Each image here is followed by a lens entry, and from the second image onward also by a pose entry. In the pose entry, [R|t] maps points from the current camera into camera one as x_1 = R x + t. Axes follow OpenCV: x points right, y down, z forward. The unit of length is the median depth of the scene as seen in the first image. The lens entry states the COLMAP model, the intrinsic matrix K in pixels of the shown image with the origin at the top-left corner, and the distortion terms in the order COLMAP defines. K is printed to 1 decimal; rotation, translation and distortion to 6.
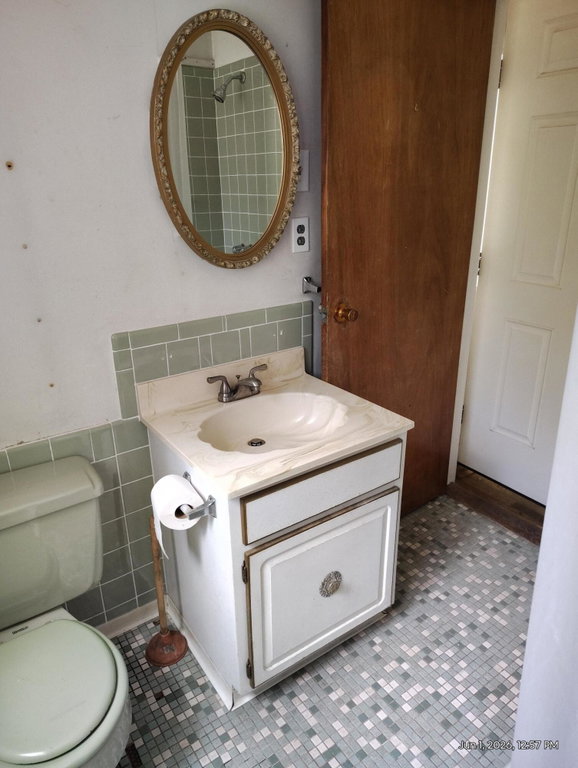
lens RADIAL K [[528.8, 0, 292.7], [0, 528.8, 383.8], [0, 0, 1]] dist [0.042915, -0.061125]
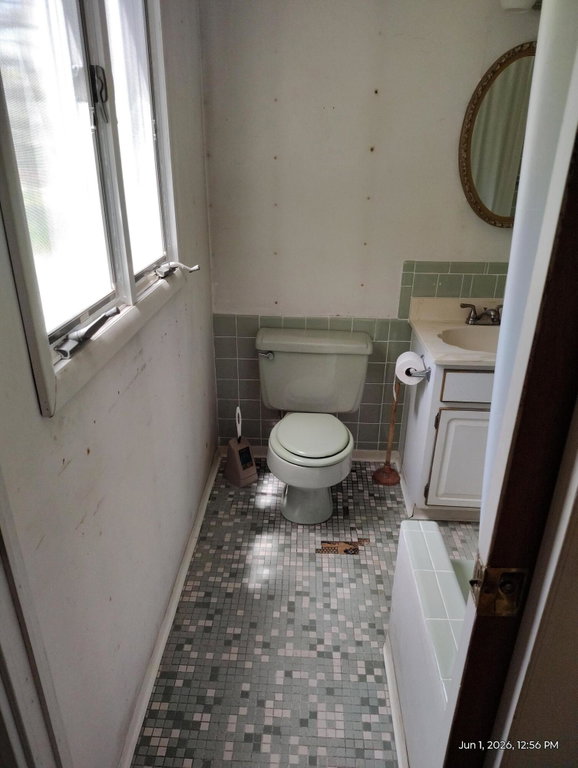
lens RADIAL K [[528.8, 0, 292.7], [0, 528.8, 383.8], [0, 0, 1]] dist [0.042915, -0.061125]
pose [[0.791009, 0.262691, -0.552538, 0.345877], [-0.246937, 0.963380, 0.104503, 0.169143], [0.559756, 0.053780, 0.826910, -0.439689]]
